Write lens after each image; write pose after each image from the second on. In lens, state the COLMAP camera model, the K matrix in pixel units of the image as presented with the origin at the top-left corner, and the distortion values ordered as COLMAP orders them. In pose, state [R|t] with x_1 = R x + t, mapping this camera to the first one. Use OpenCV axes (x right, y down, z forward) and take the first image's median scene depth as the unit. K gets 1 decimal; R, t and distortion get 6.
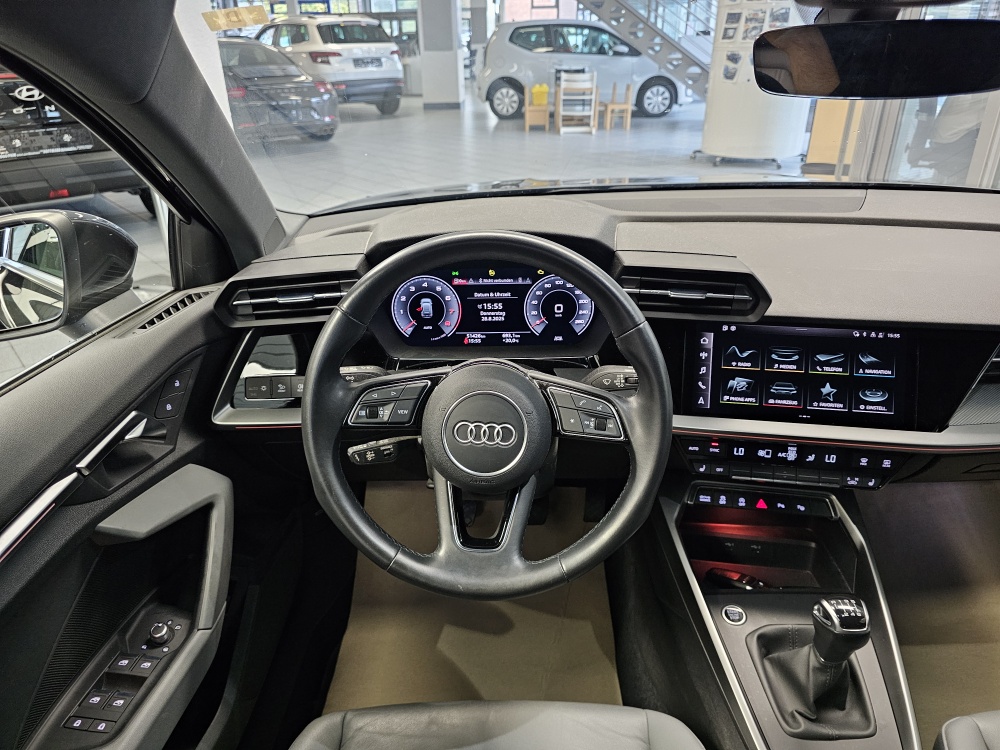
lens RADIAL K [[680.0, 0, 502.9], [0, 680.0, 371.4], [0, 0, 1]] dist [0.060990, -0.058471]
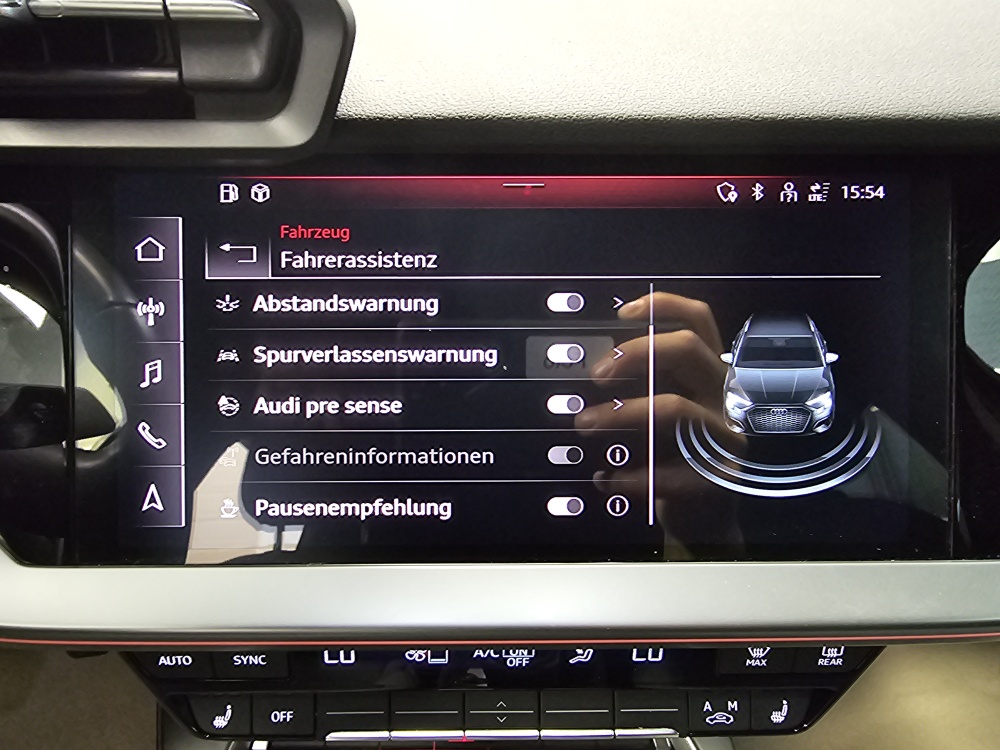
lens RADIAL K [[701.0, 0, 444.0], [0, 701.0, 371.3], [0, 0, 1]] dist [0.000022, 0.000842]
pose [[0.981682, -0.076588, 0.174454, 0.347994], [0.060909, 0.993752, 0.093526, -0.018924], [-0.180527, -0.081187, 0.980214, 0.732337]]
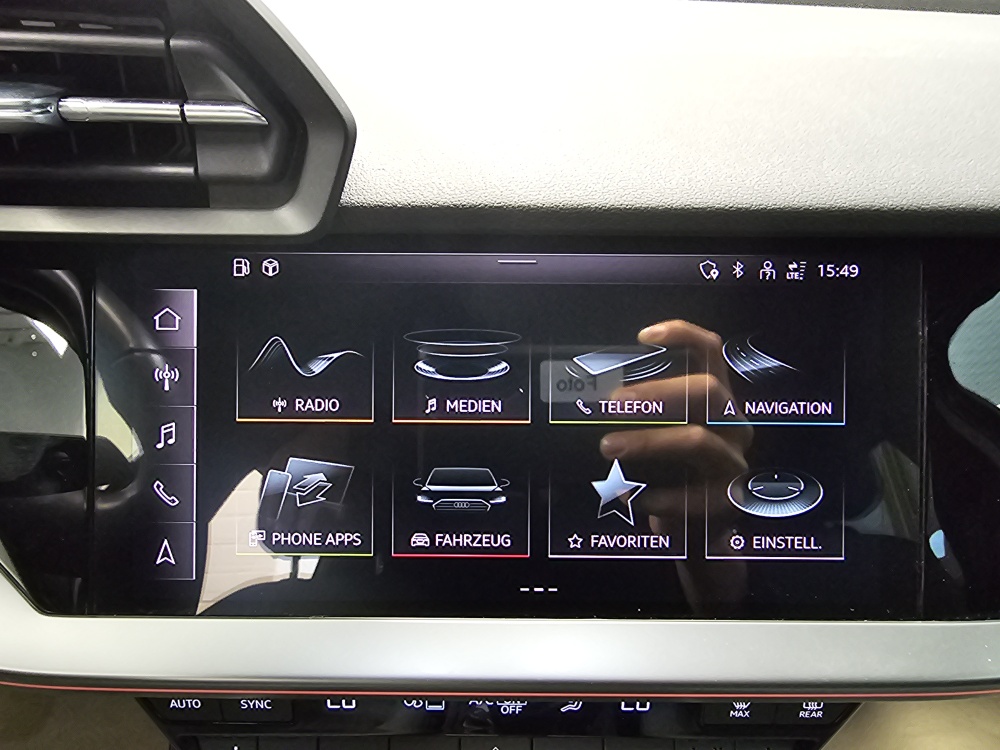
lens RADIAL K [[702.9, 0, 455.3], [0, 702.9, 389.3], [0, 0, 1]] dist [0.001231, 0.000680]
pose [[0.984464, -0.064849, 0.163175, 0.354645], [0.052162, 0.995359, 0.080873, -0.034145], [-0.167662, -0.071105, 0.983277, 0.716082]]
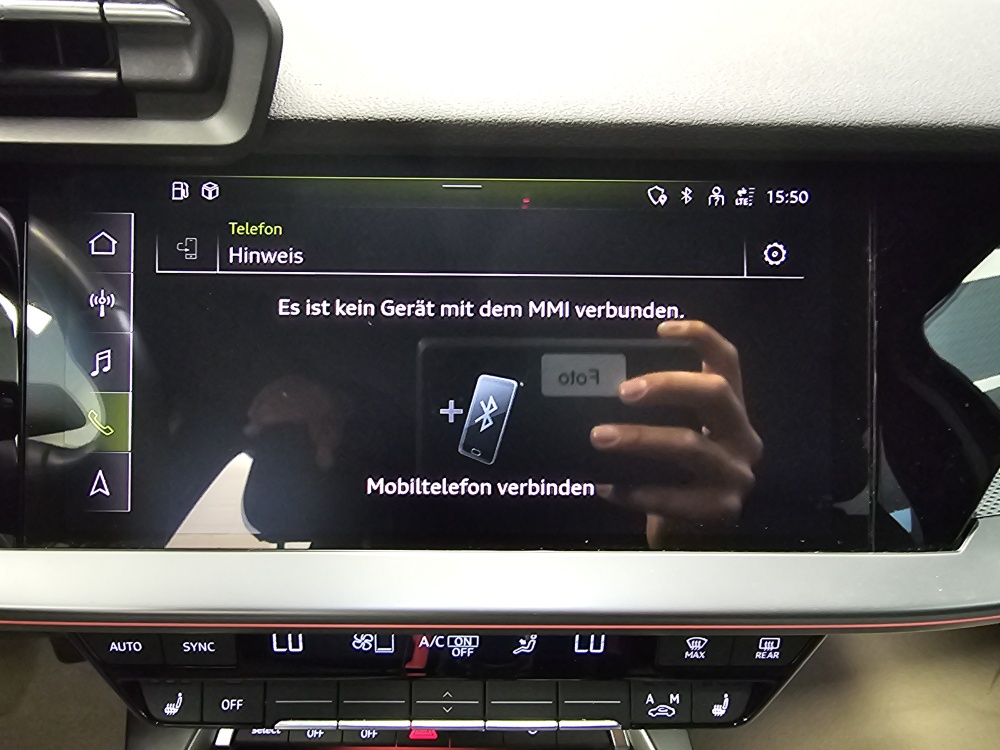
lens RADIAL K [[703.4, 0, 463.4], [0, 703.4, 371.1], [0, 0, 1]] dist [0.002575, -0.000851]
pose [[0.982265, -0.061193, 0.177229, 0.373710], [0.049699, 0.996407, 0.068584, -0.009403], [-0.180789, -0.058560, 0.981777, 0.716397]]
